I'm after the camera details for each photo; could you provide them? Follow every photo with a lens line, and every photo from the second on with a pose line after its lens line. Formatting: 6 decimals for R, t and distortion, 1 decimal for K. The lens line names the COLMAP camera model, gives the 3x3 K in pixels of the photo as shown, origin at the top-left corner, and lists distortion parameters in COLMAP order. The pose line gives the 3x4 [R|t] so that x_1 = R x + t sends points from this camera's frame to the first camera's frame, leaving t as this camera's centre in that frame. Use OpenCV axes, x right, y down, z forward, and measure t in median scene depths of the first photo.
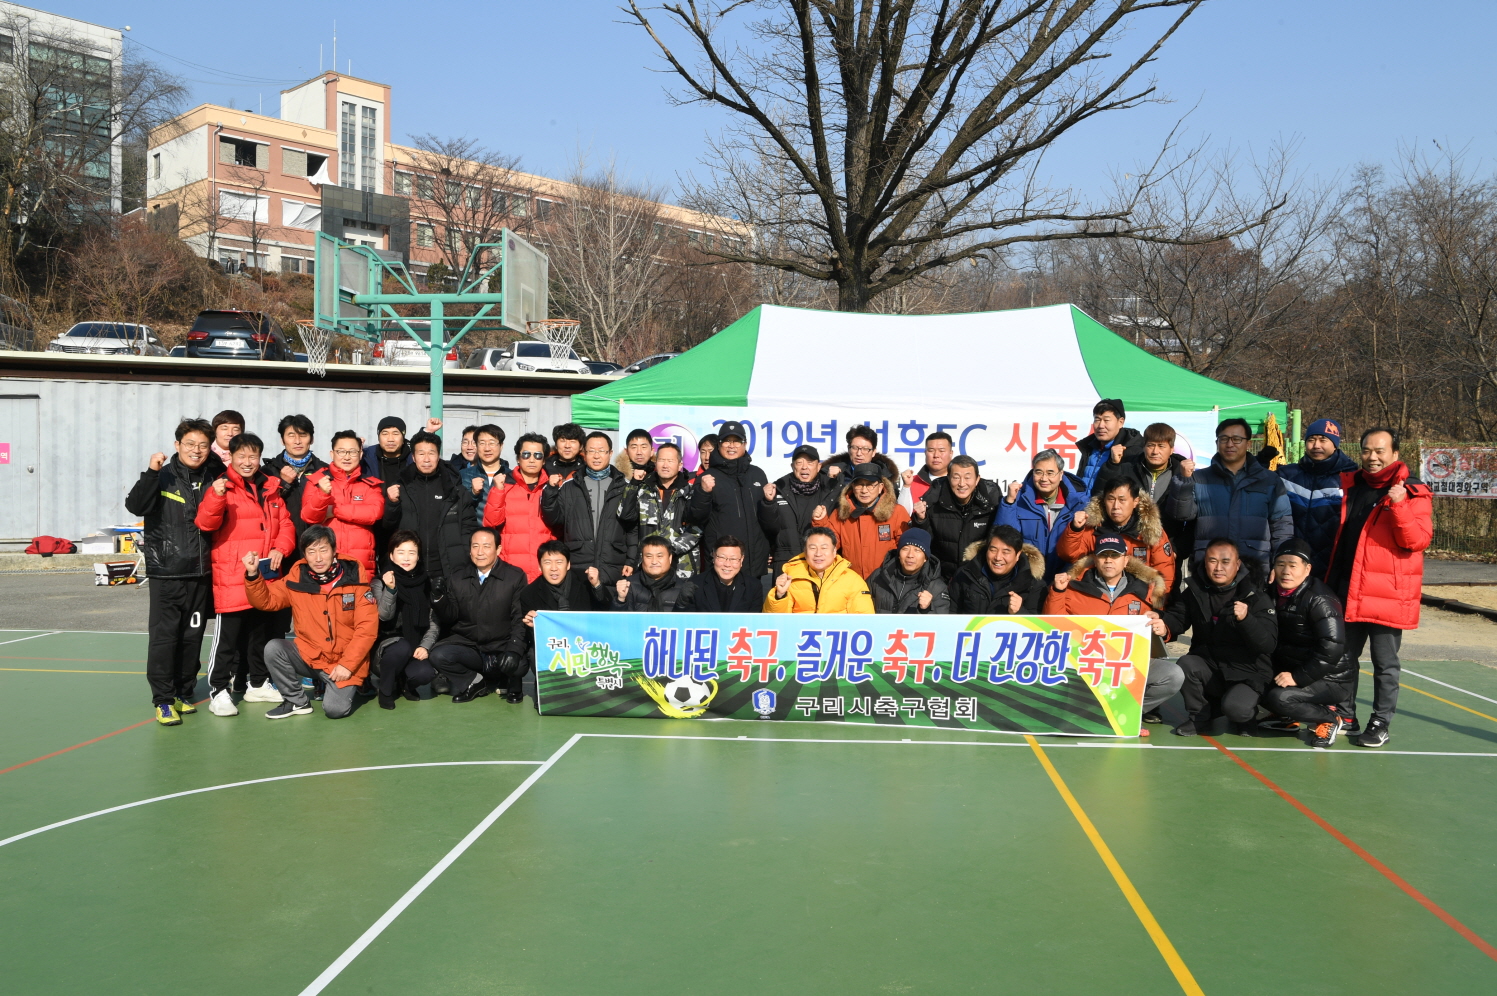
lens RADIAL K [[1148.5, 0, 736.5], [0, 1148.5, 488.8], [0, 0, 1]] dist [-0.061708, 0.003505]
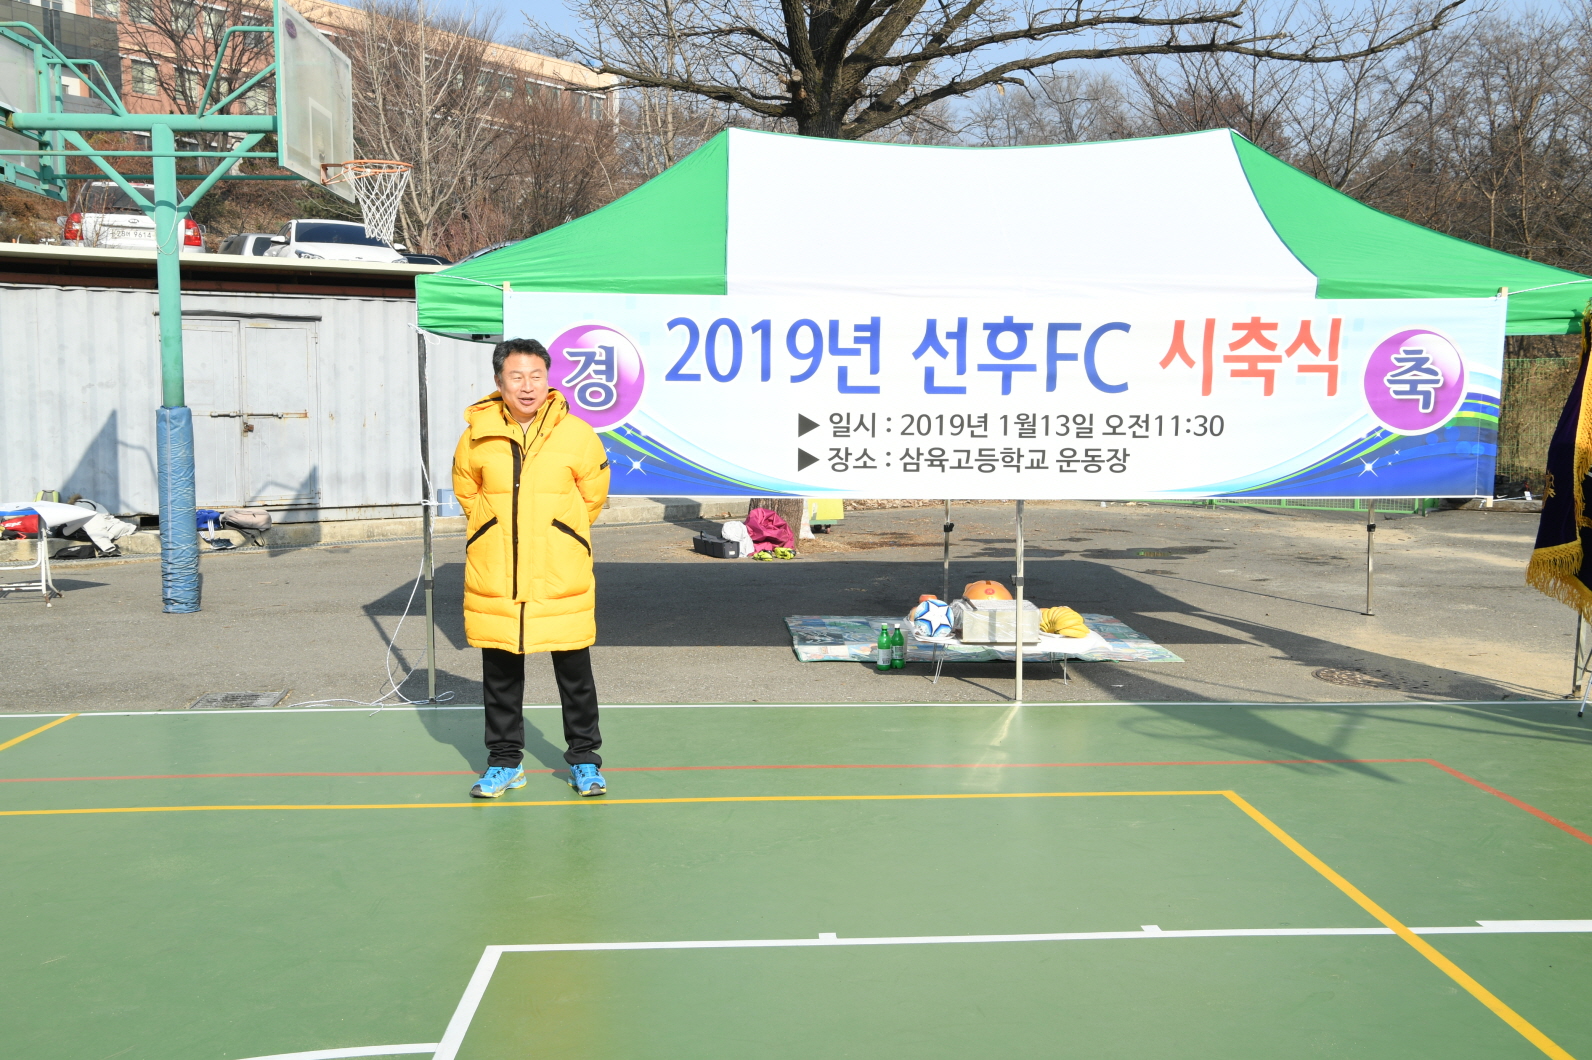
lens RADIAL K [[1507.9, 0, 785.5], [0, 1507.9, 527.3], [0, 0, 1]] dist [0.019317, 0.000000]
pose [[0.992182, -0.021180, 0.122990, -0.031136], [0.013533, 0.997942, 0.062680, -0.000782], [-0.124065, -0.060526, 0.990426, 0.123835]]
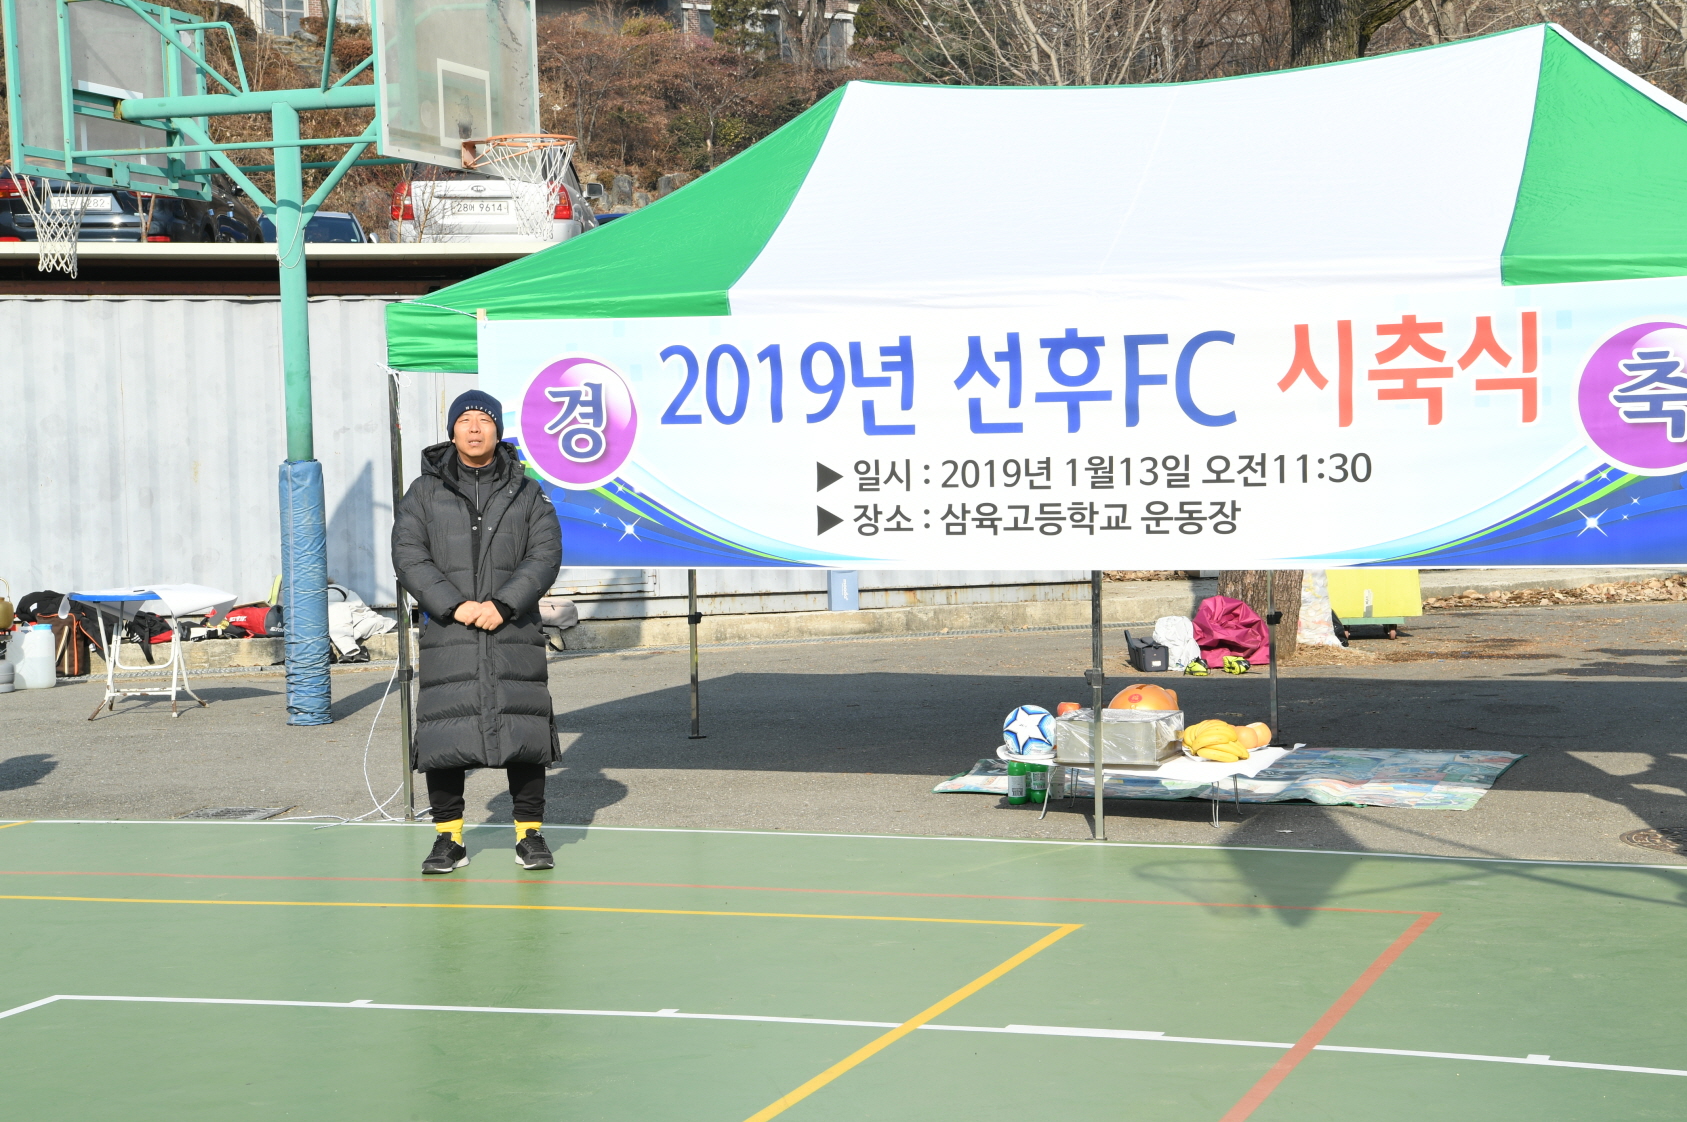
lens RADIAL K [[2690.6, 0, 833.0], [0, 2690.6, 563.6], [0, 0, 1]] dist [0.217444, 0.000000]
pose [[0.969726, -0.021923, -0.243209, 0.168494], [0.028606, 0.999303, 0.023983, 0.002136], [0.242514, -0.030214, 0.969677, -0.028134]]
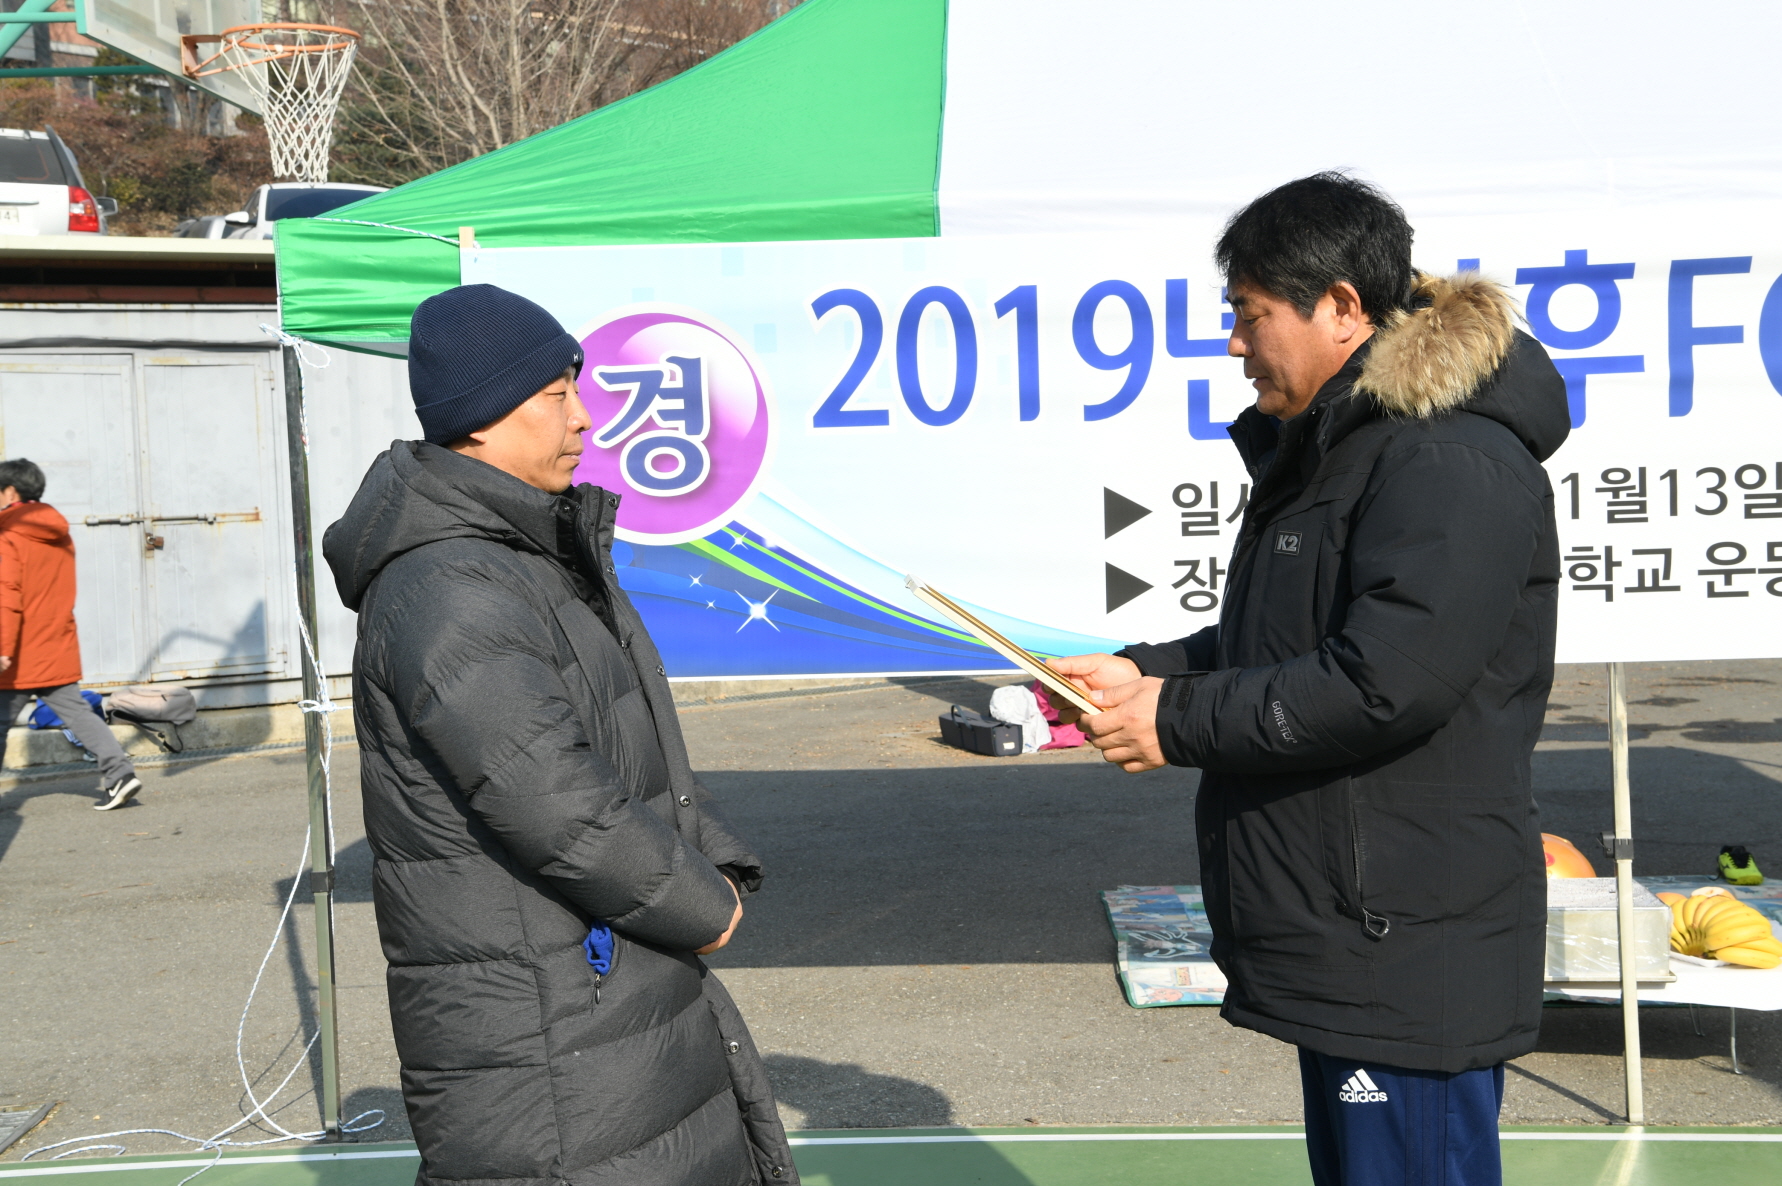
lens RADIAL K [[2417.4, 0, 890.3], [0, 2417.4, 590.1], [0, 0, 1]] dist [0.180292, 0.000000]
pose [[0.998379, -0.049165, 0.028682, -0.012109], [0.048374, 0.998447, 0.027649, -0.002817], [-0.029997, -0.026217, 0.999206, 0.232072]]
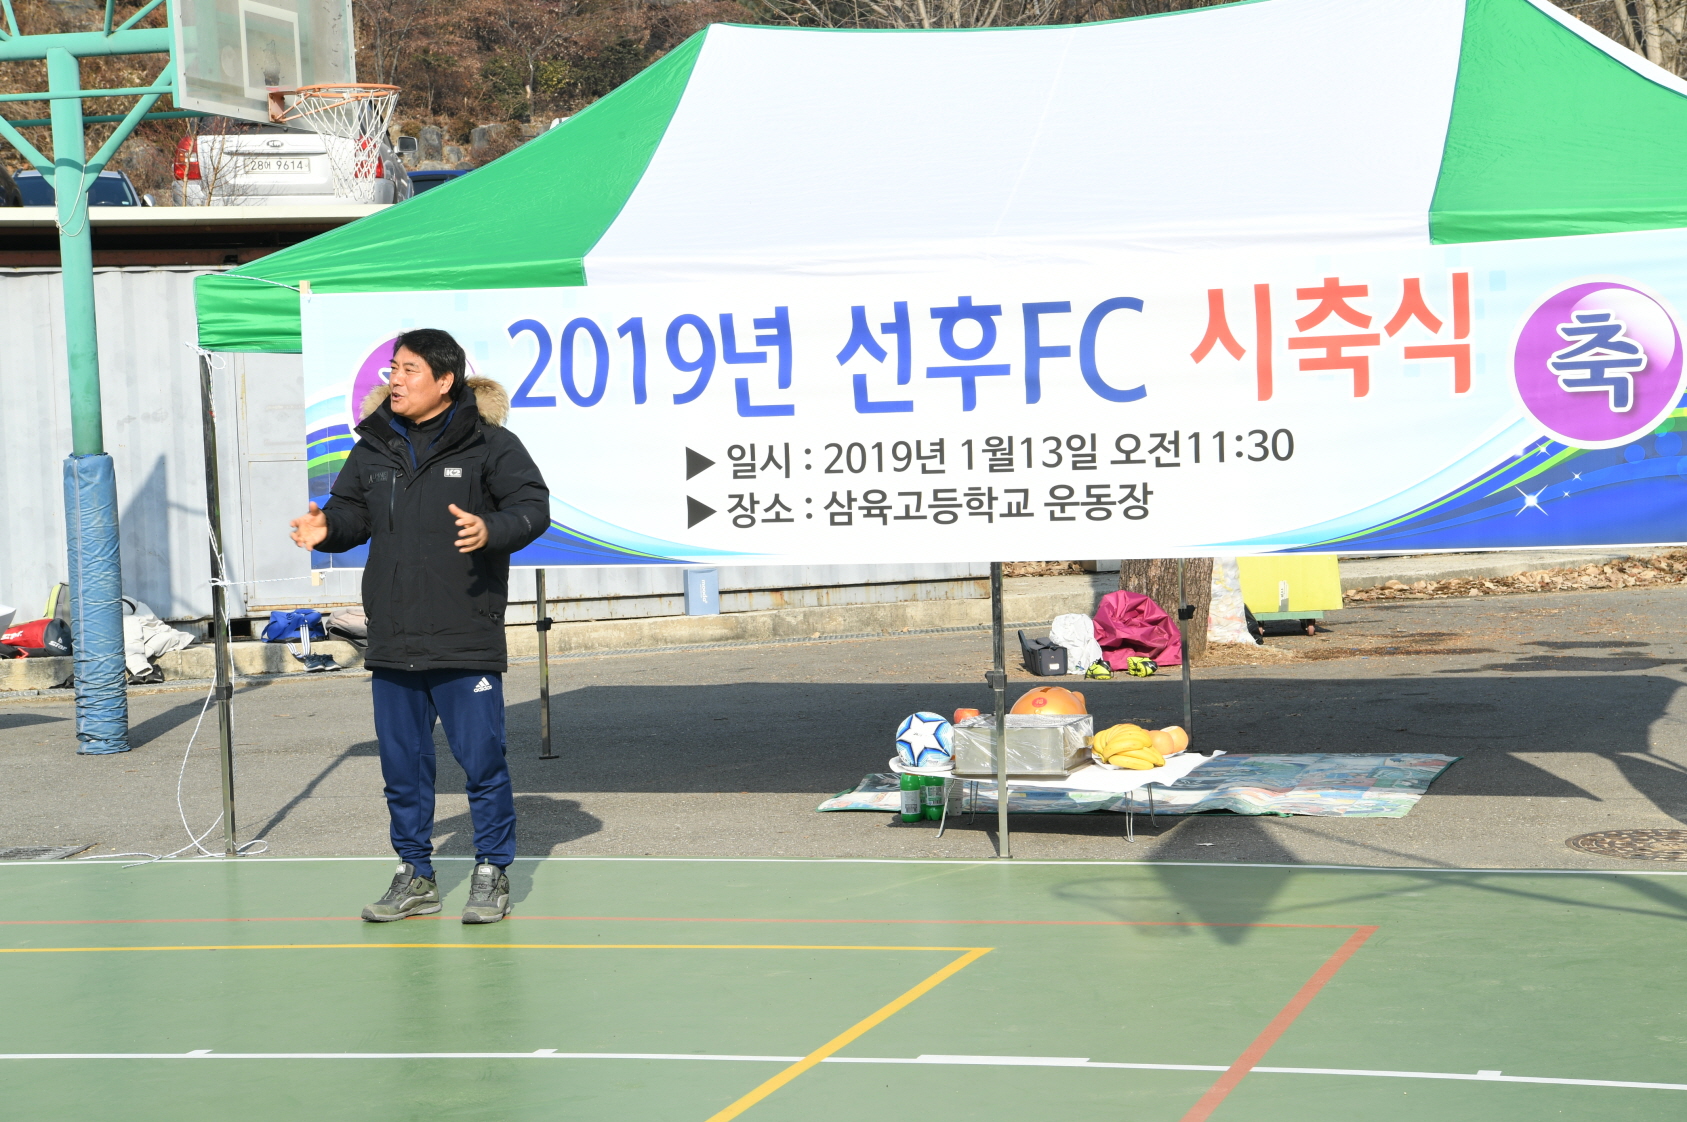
lens RADIAL K [[3042.9, 0, 831.0], [0, 3042.9, 564.8], [0, 0, 1]] dist [0.262680, 0.000000]
pose [[0.980362, -0.037820, -0.193547, 0.166007], [0.043668, 0.998707, 0.026038, 0.002727], [0.192312, -0.033979, 0.980745, -0.042282]]
